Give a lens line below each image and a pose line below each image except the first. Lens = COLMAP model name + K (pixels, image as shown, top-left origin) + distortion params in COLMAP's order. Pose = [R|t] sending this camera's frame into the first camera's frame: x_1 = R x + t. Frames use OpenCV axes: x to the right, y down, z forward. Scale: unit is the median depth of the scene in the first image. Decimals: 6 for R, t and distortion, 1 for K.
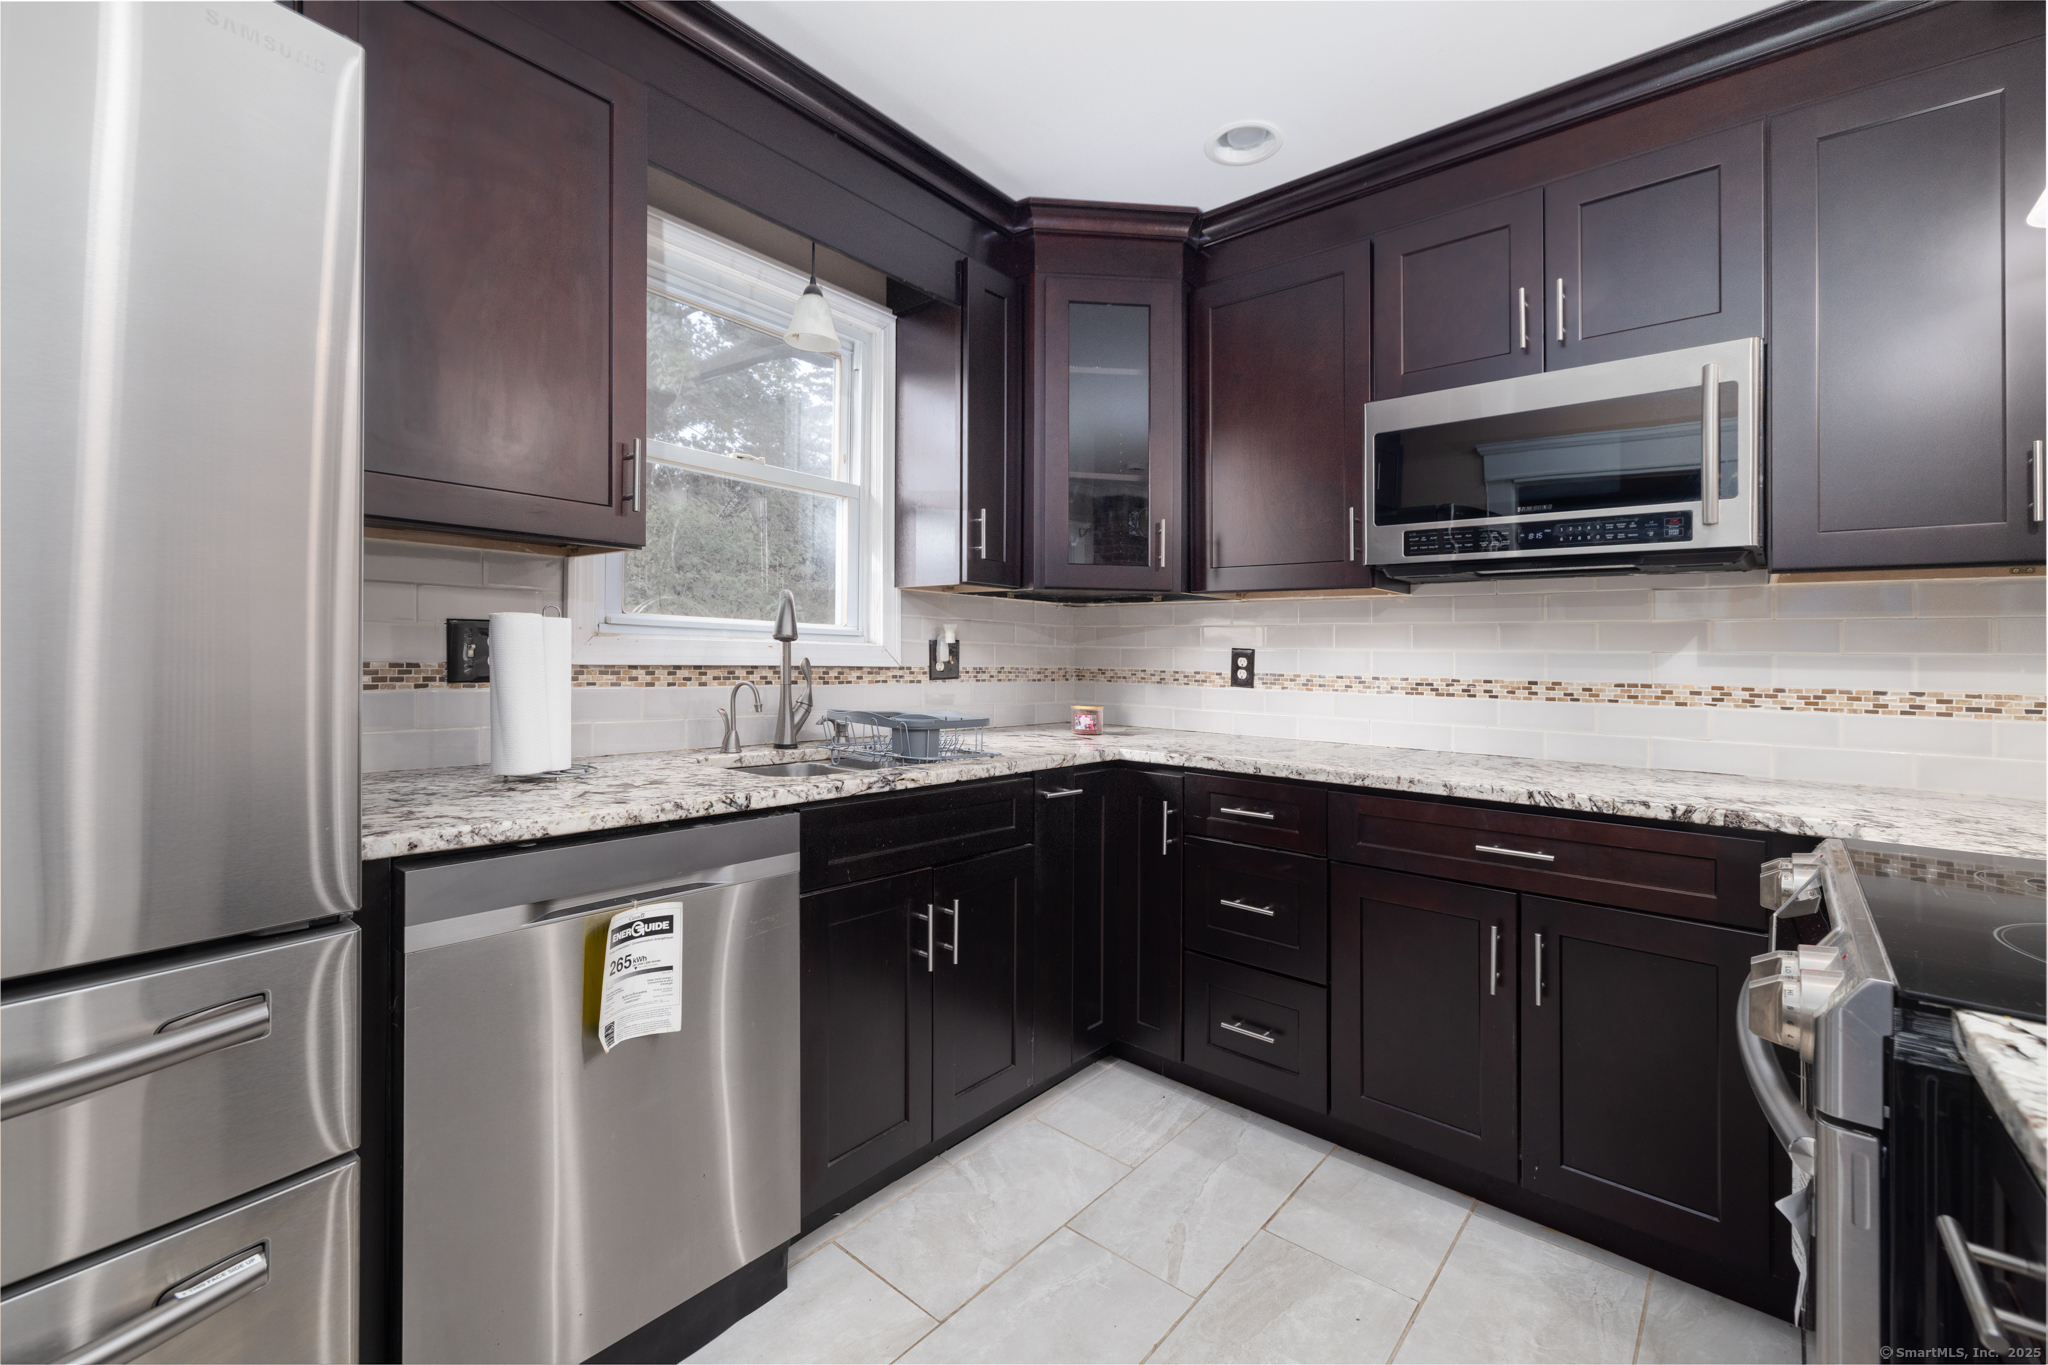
lens RADIAL K [[871.1, 0, 1024.1], [0, 871.1, 641.0], [0, 0, 1]] dist [0.004886, 0.000374]
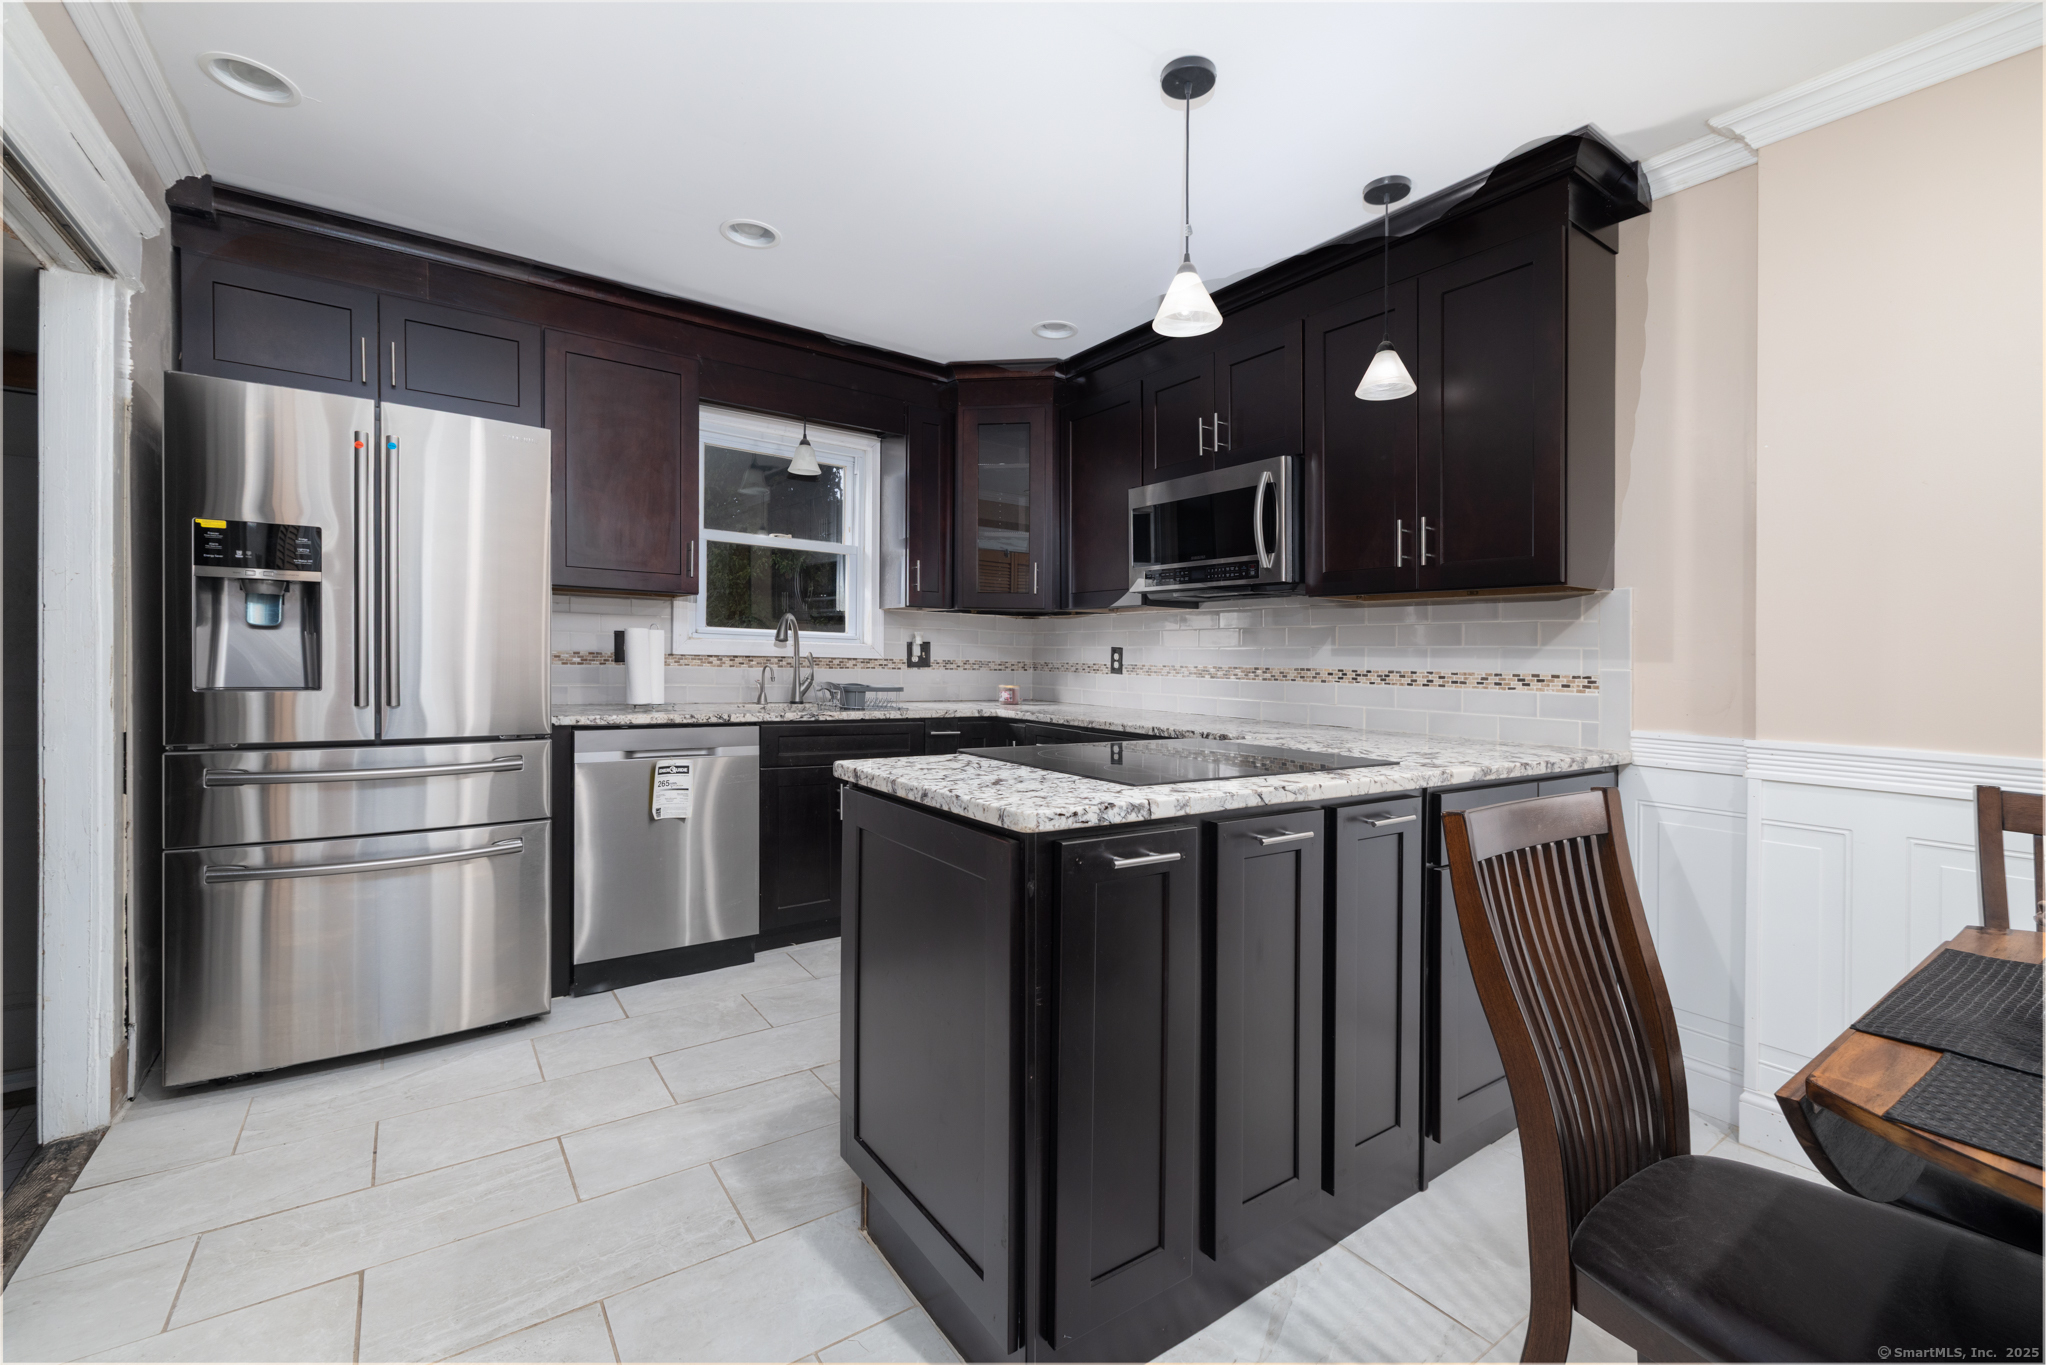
lens RADIAL K [[866.0, 0, 1022.3], [0, 866.0, 652.7], [0, 0, 1]] dist [-0.001582, -0.000042]
pose [[0.968666, -0.000747, -0.248367, 0.635294], [0.002111, 0.999984, 0.005225, 0.014053], [0.248360, -0.005585, 0.968652, -0.599510]]
